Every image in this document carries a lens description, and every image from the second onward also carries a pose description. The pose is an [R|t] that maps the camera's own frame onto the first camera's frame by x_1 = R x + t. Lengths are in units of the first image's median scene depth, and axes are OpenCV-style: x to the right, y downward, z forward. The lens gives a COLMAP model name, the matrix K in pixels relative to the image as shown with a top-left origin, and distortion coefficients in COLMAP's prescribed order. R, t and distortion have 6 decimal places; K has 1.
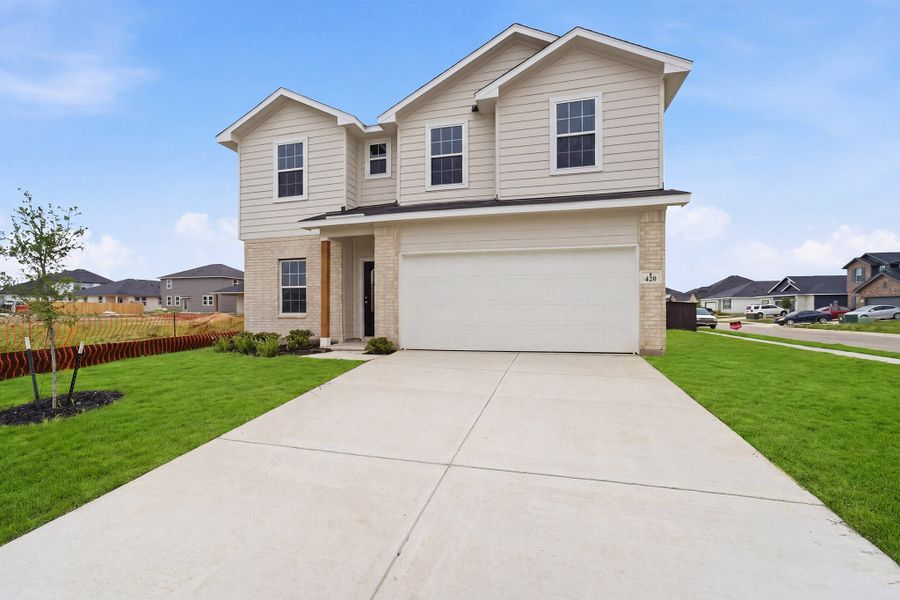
lens RADIAL K [[381.9, 0, 449.9], [0, 381.9, 312.9], [0, 0, 1]] dist [-0.000198, -0.000079]
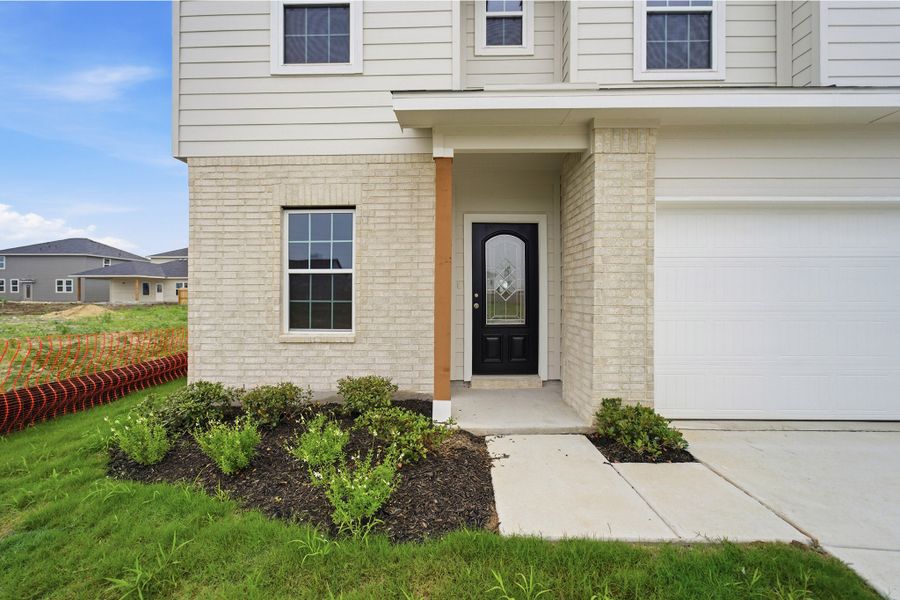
lens RADIAL K [[365.9, 0, 447.1], [0, 365.9, 296.8], [0, 0, 1]] dist [0.000061, -0.000485]
pose [[0.969770, 0.002496, 0.244006, -0.368174], [-0.001135, 0.999983, -0.005719, -0.035598], [-0.244016, 0.005270, 0.969757, 0.551231]]
